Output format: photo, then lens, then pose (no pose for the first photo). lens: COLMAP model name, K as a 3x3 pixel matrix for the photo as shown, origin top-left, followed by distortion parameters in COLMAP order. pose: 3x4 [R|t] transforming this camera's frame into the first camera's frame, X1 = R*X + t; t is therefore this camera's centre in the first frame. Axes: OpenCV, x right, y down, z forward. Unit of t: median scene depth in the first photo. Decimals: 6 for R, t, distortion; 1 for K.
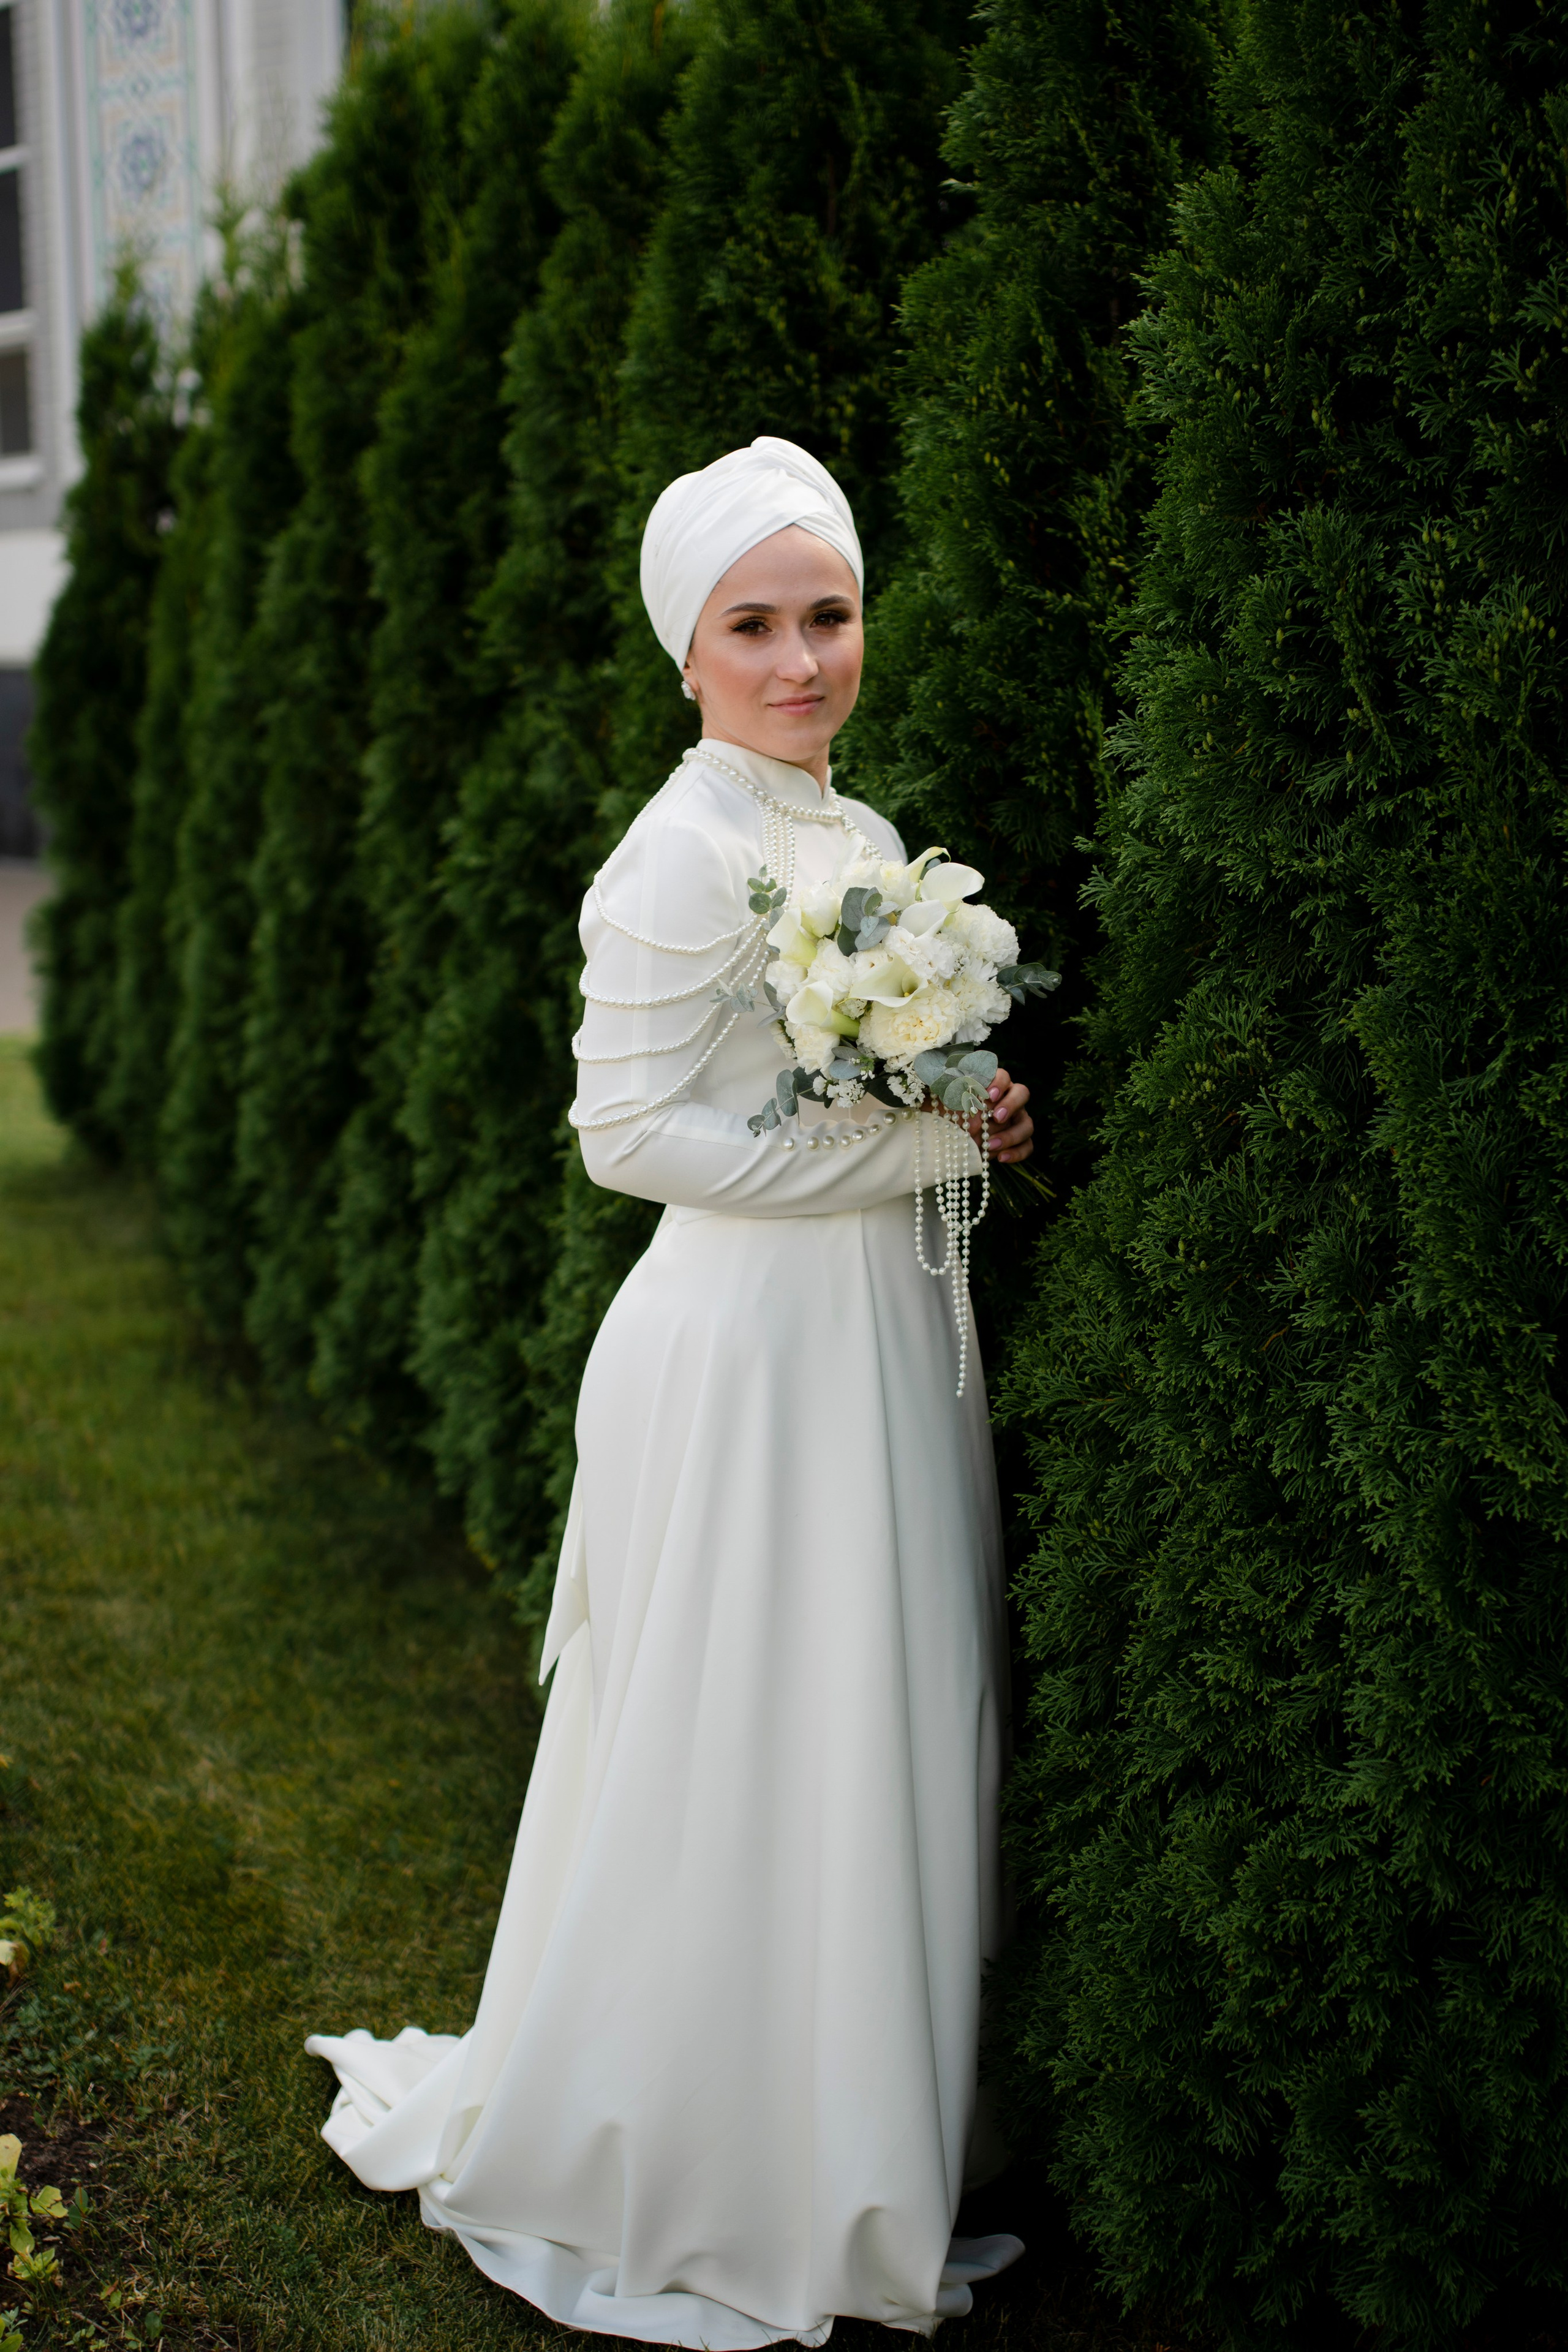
lens RADIAL K [[3436.4, 0, 784.0], [0, 3436.4, 1176.0], [0, 0, 1]] dist [0.223027, -1.142456]
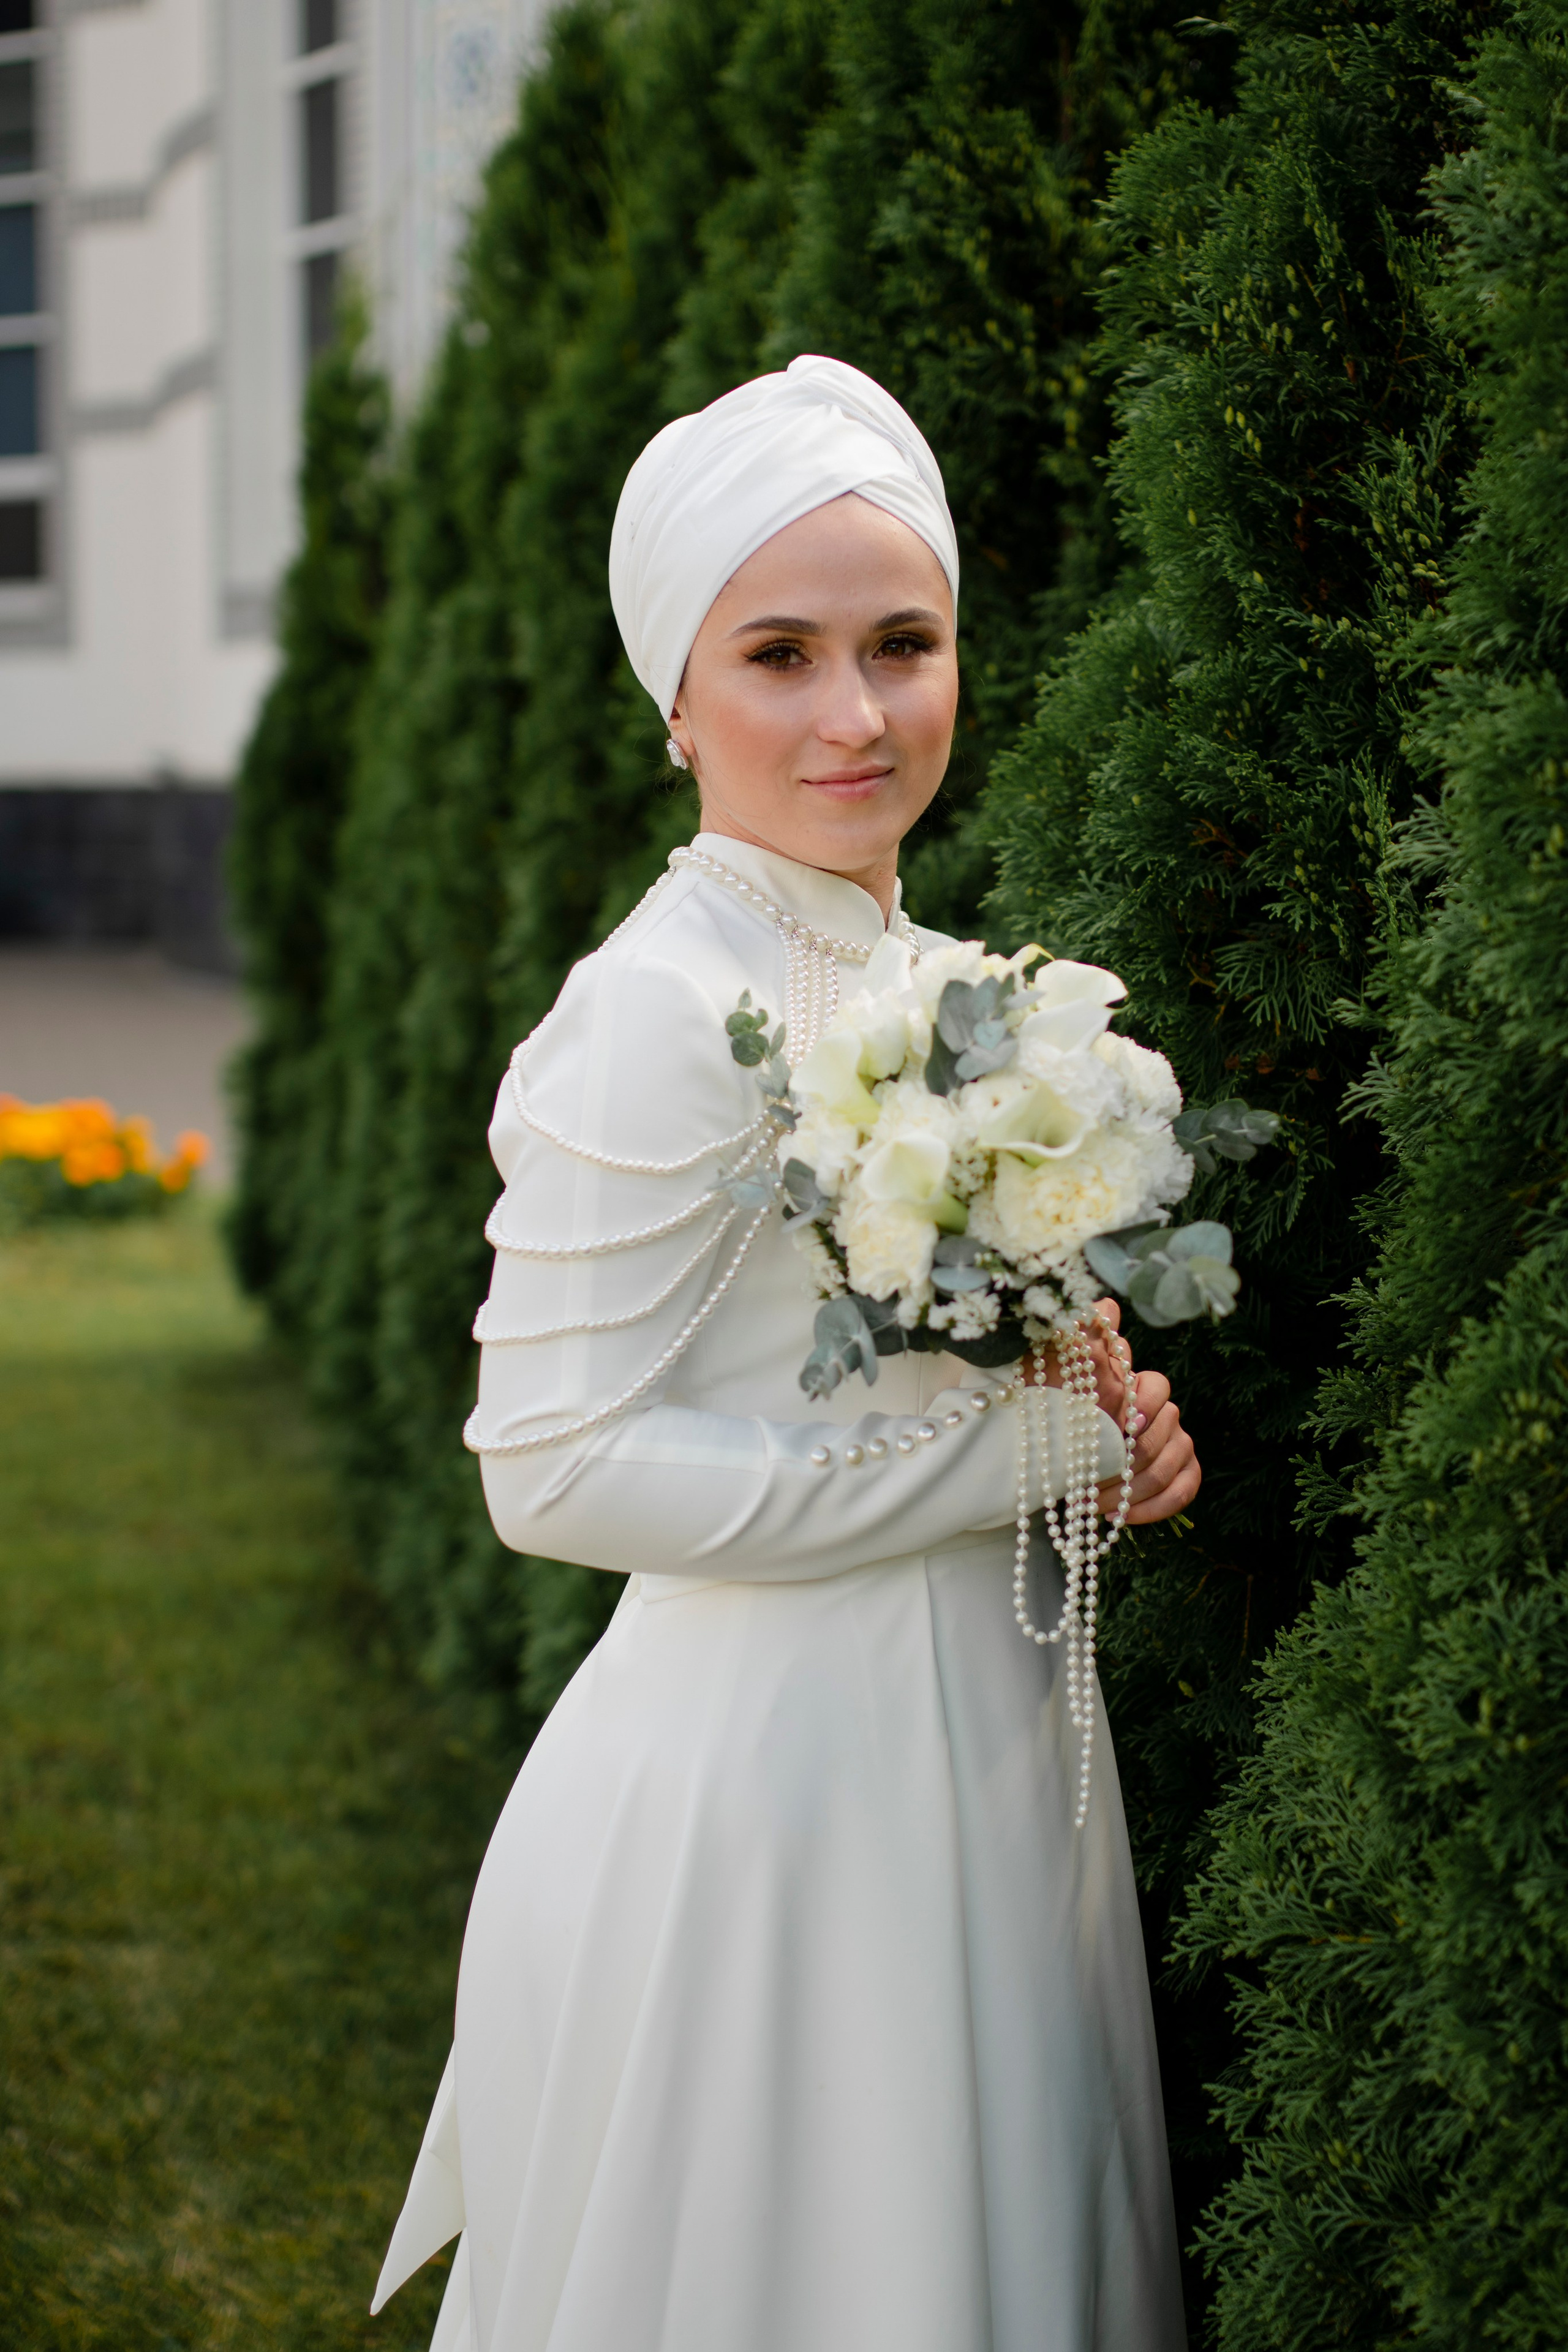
lens RADIAL K [[3004.9, 0, 783.4], [0, 3004.9, 1101.0], [0, 0, 1]] dist [-0.037077, 0.034101]
pose [[0.982486, 0.026445, -0.184449, 0.084539], [-0.036281, 0.998082, -0.050156, -0.049386], [0.182769, 0.055969, 0.981561, 0.449436]]
